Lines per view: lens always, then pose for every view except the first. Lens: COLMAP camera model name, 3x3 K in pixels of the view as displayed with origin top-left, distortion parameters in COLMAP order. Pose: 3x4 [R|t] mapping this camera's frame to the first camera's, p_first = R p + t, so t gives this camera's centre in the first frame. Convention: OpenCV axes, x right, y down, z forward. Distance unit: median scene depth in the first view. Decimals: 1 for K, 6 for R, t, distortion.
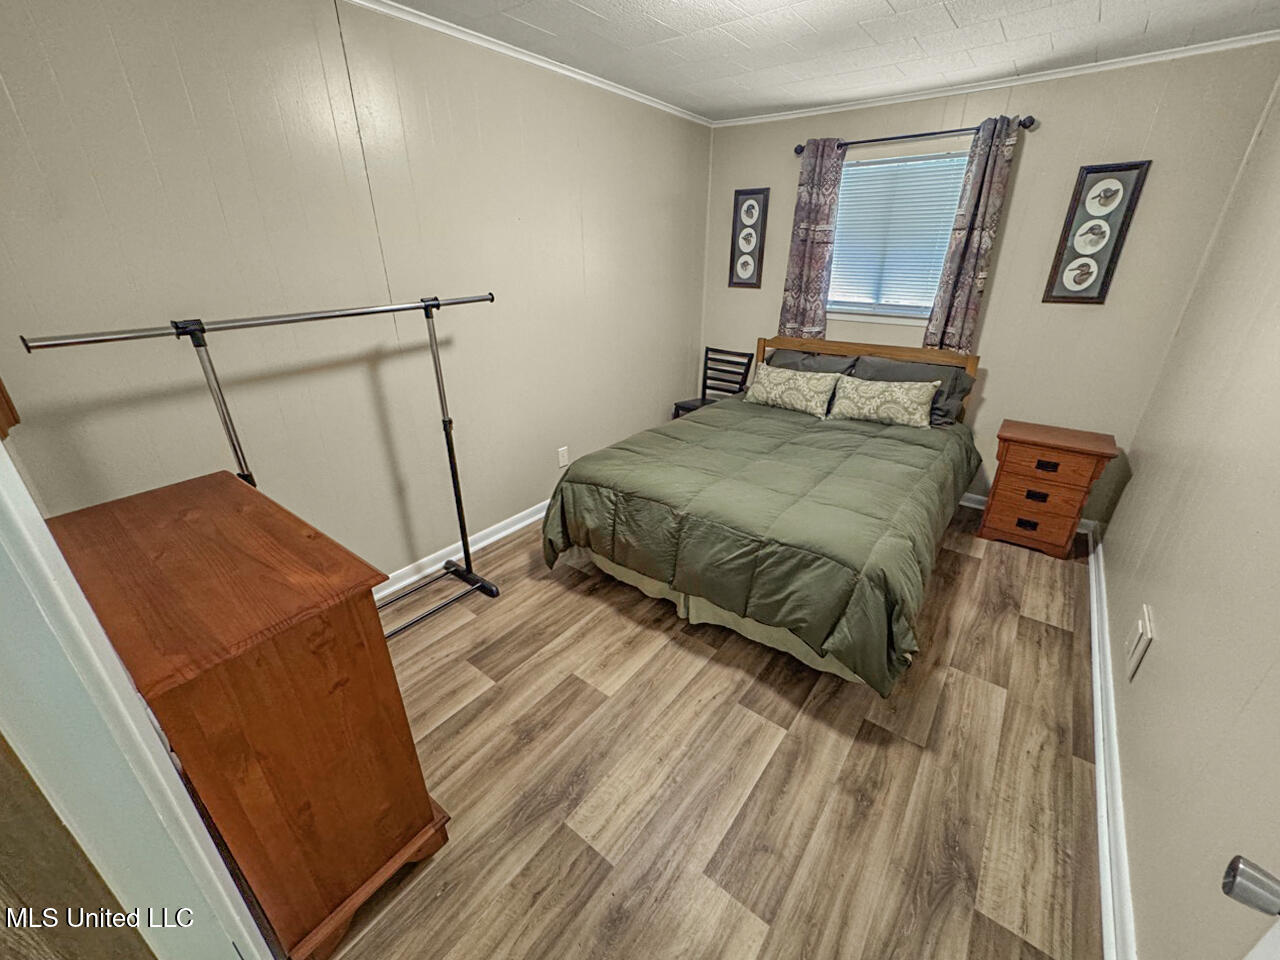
lens RADIAL K [[510.5, 0, 645.5], [0, 510.5, 484.9], [0, 0, 1]] dist [0.004788, 0.000483]
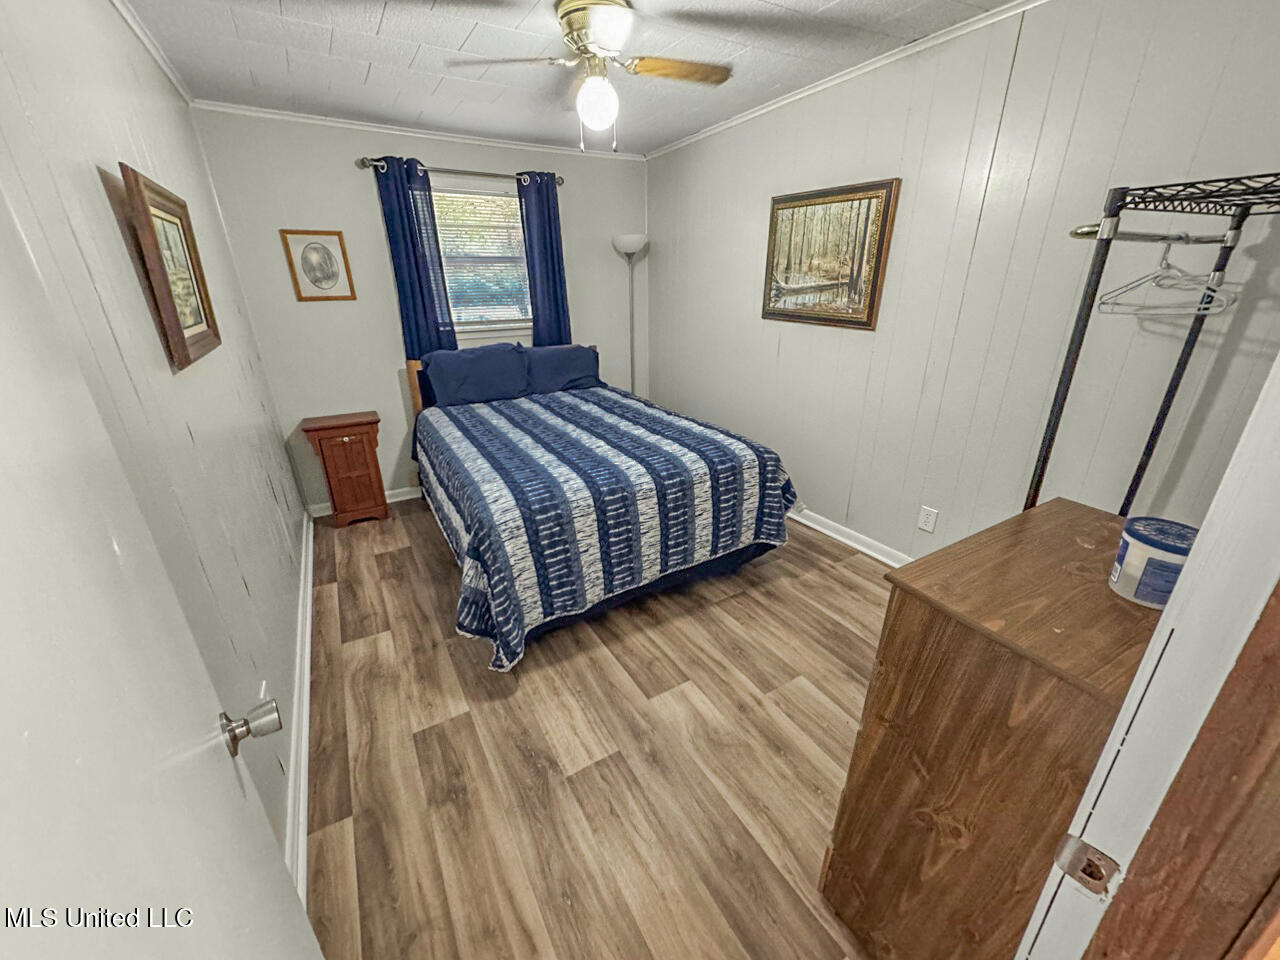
lens RADIAL K [[510.5, 0, 637.1], [0, 510.5, 476.3], [0, 0, 1]] dist [0.004788, 0.000483]
pose [[0.370965, -0.336907, 0.865378, -0.725192], [0.403716, 0.897711, 0.176433, -0.034371], [-0.836301, 0.283916, 0.469034, 0.165448]]
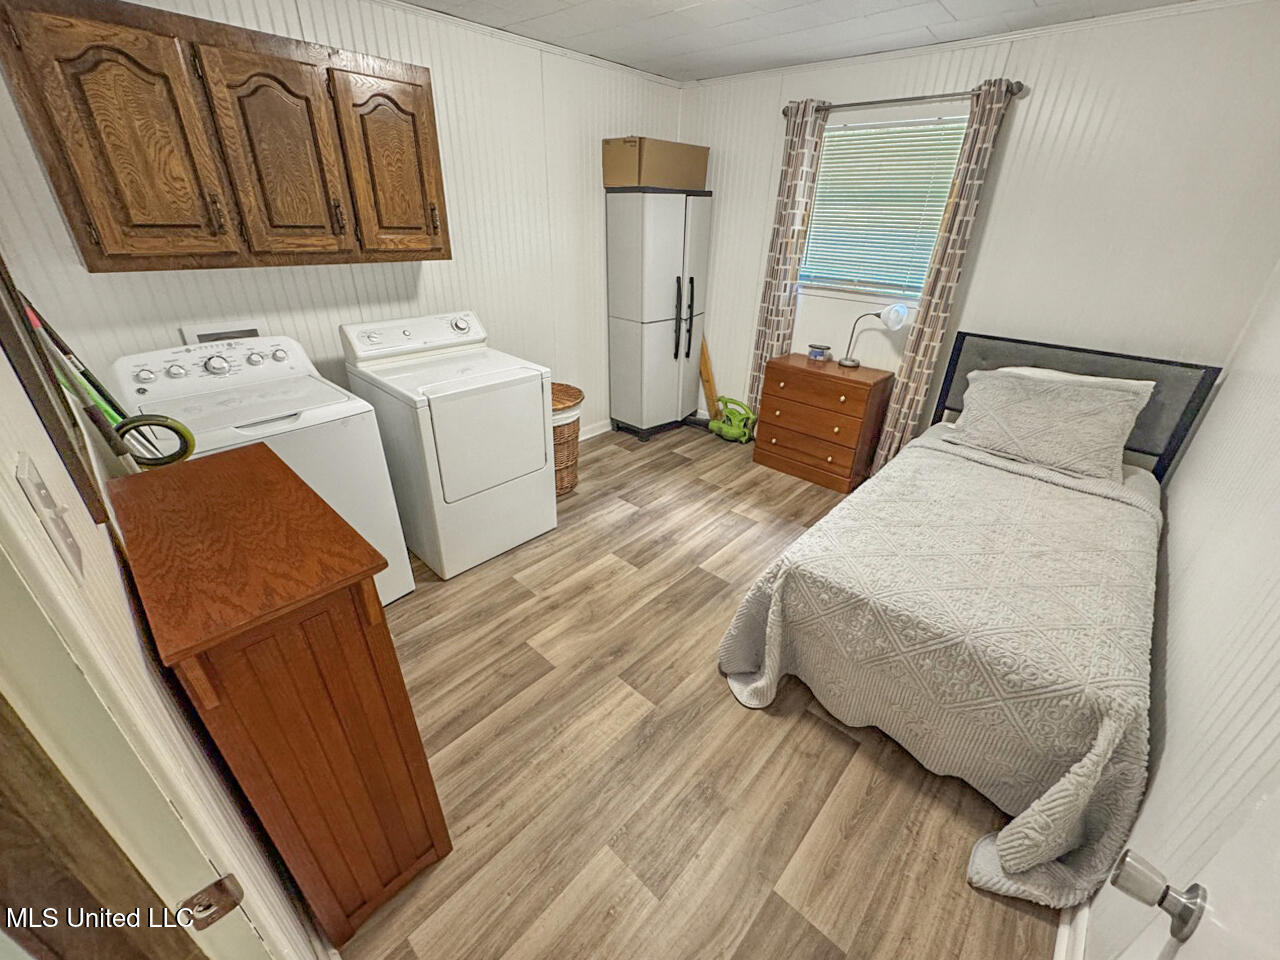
lens RADIAL K [[510.5, 0, 645.0], [0, 510.5, 474.9], [0, 0, 1]] dist [0.004788, 0.000483]
pose [[-0.995635, -0.045803, 0.081325, -0.181038], [0.036457, 0.611247, 0.790600, -0.545865], [-0.085921, 0.790113, -0.606909, 1.148222]]
